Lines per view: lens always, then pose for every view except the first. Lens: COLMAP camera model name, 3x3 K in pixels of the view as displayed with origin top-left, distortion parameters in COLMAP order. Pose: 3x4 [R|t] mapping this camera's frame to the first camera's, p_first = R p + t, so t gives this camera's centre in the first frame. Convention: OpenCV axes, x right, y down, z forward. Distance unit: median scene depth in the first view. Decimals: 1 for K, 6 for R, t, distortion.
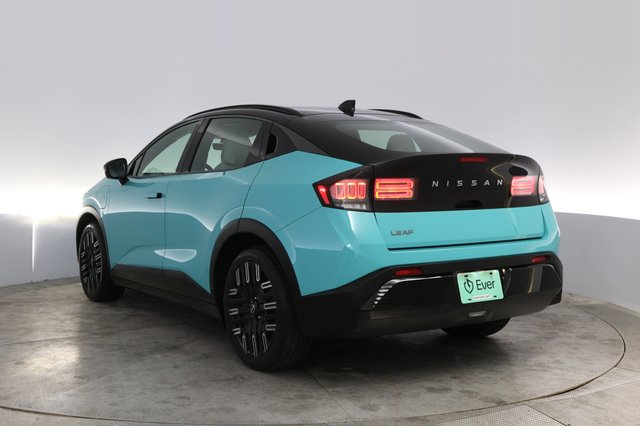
lens RADIAL K [[496.7, 0, 320.0], [0, 496.7, 213.0], [0, 0, 1]] dist [-0.139555, 0.231643]
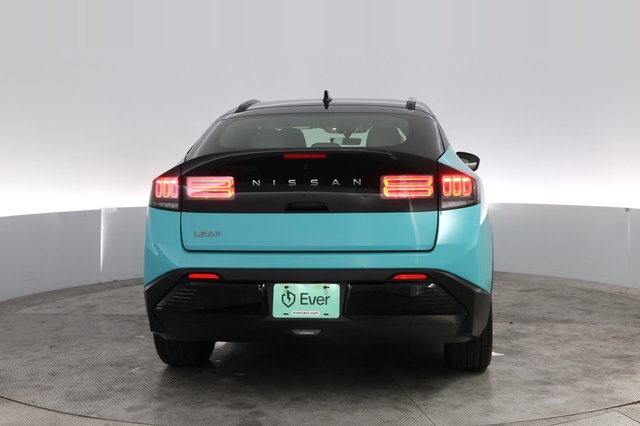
lens RADIAL K [[538.7, 0, 319.9], [0, 538.7, 244.9], [0, 0, 1]] dist [0.003296, 0.001180]
pose [[0.926271, 0.061656, -0.371779, 0.712776], [-0.036439, 0.996556, 0.074483, -0.023455], [0.375091, -0.055444, 0.925328, 0.121942]]
